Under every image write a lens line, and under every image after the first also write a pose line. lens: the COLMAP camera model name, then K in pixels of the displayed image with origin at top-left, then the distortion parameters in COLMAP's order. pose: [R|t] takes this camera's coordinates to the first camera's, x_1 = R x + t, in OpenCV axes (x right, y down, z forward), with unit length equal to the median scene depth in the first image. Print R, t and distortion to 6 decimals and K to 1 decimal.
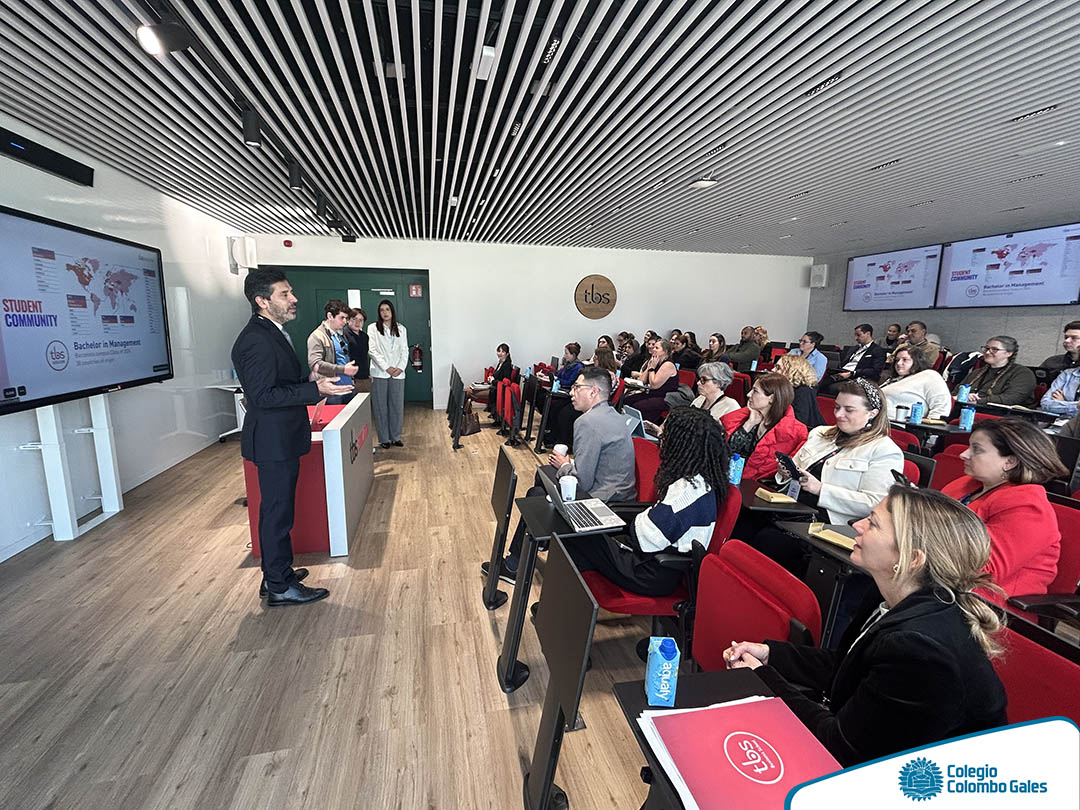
lens RADIAL K [[479.8, 0, 540.0], [0, 479.8, 405.0], [0, 0, 1]] dist [-0.000052, -0.000370]
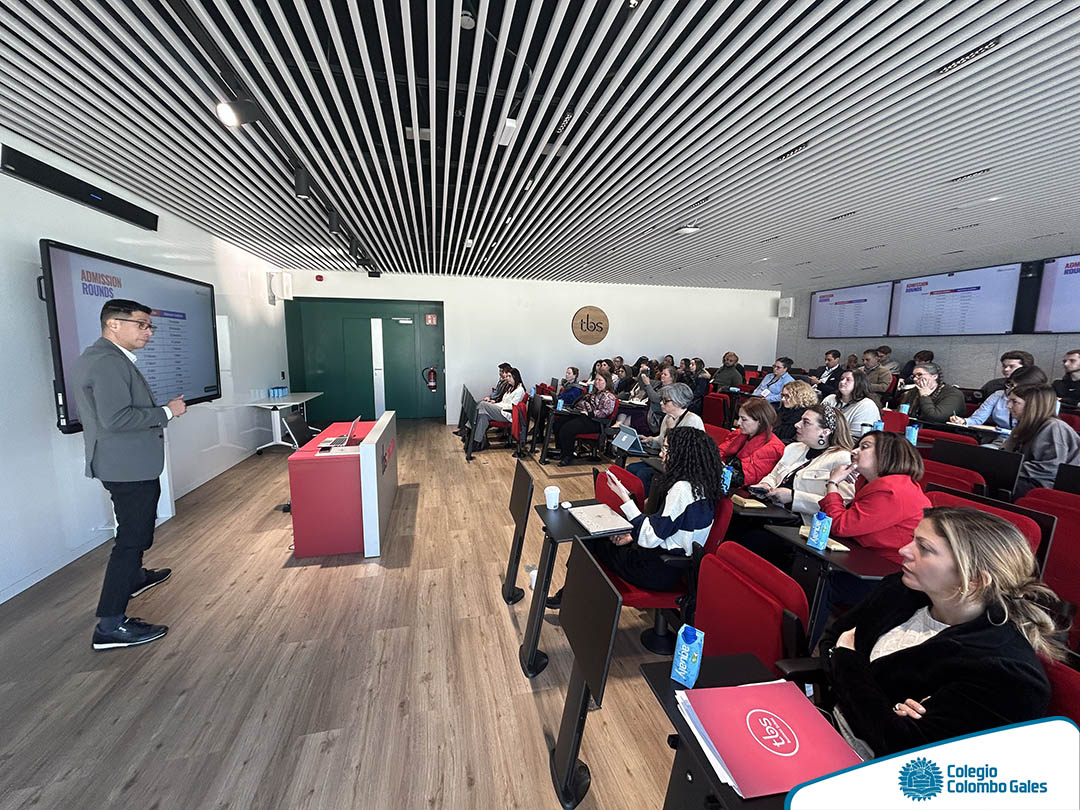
lens RADIAL K [[430.8, 0, 540.0], [0, 430.8, 405.0], [0, 0, 1]] dist [-0.001155, 0.000150]
pose [[0.999953, 0.000777, 0.009666, -0.033629], [-0.000448, 0.999419, -0.034077, -0.006753], [-0.009687, 0.034071, 0.999372, -0.025025]]
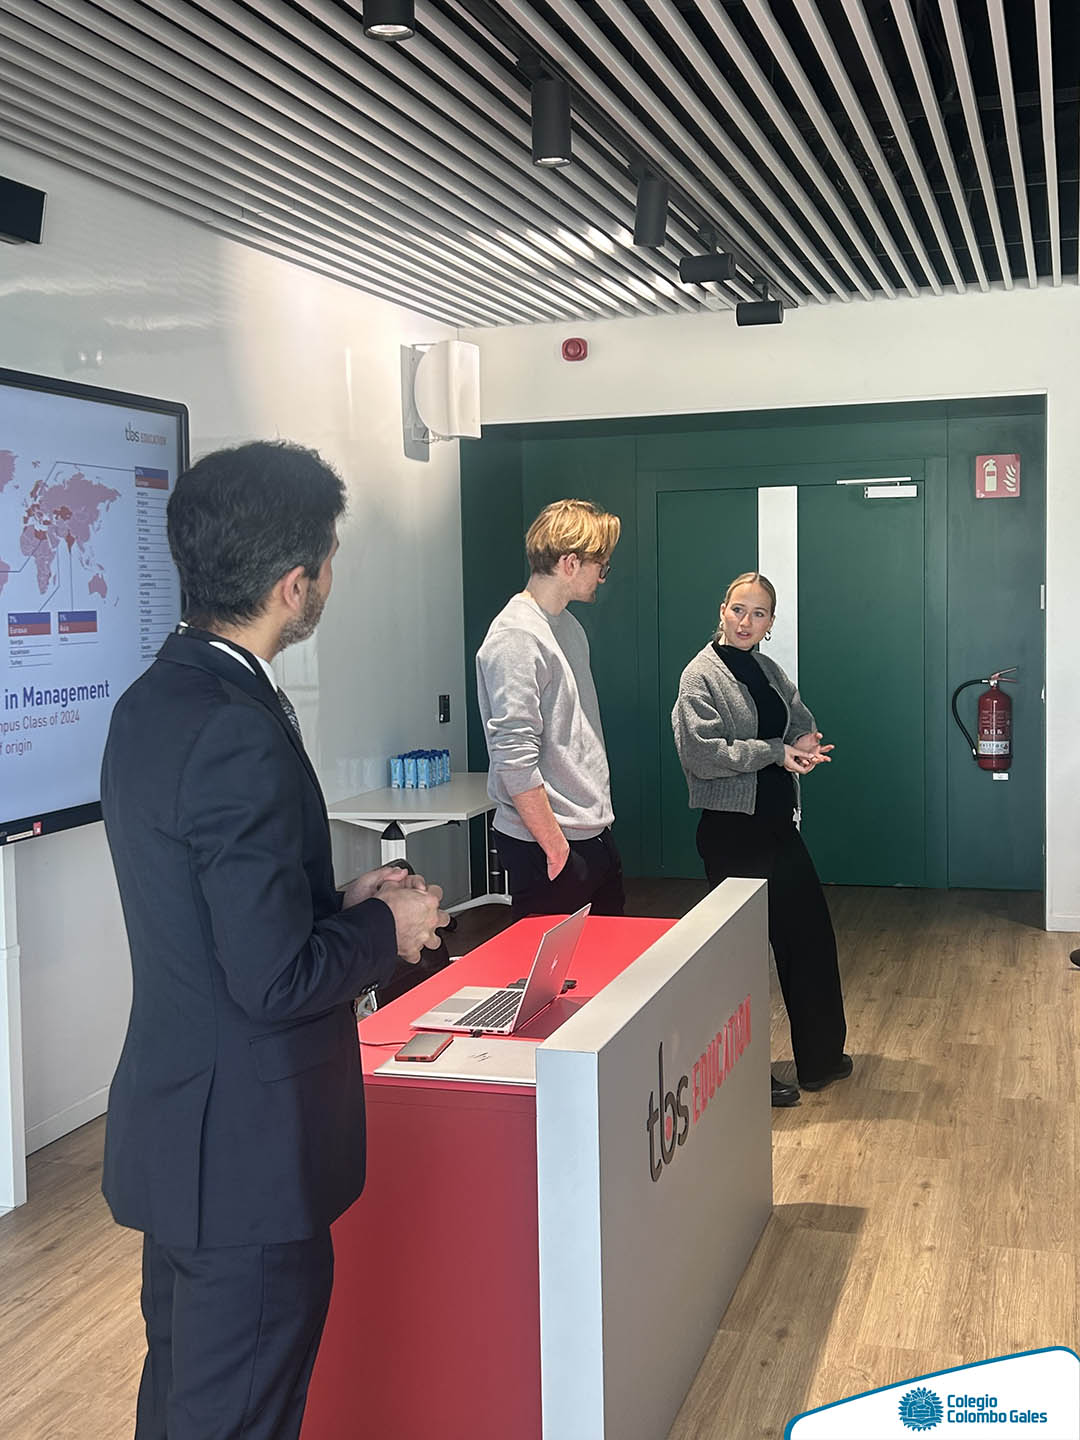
lens RADIAL K [[1697.2, 0, 535.3], [0, 1697.2, 710.9], [0, 0, 1]] dist [0.137358, -0.330868]
pose [[0.863196, 0.014158, -0.504670, 0.008581], [-0.060931, 0.995222, -0.076299, -0.054302], [0.501178, 0.096611, 0.859934, 0.174966]]
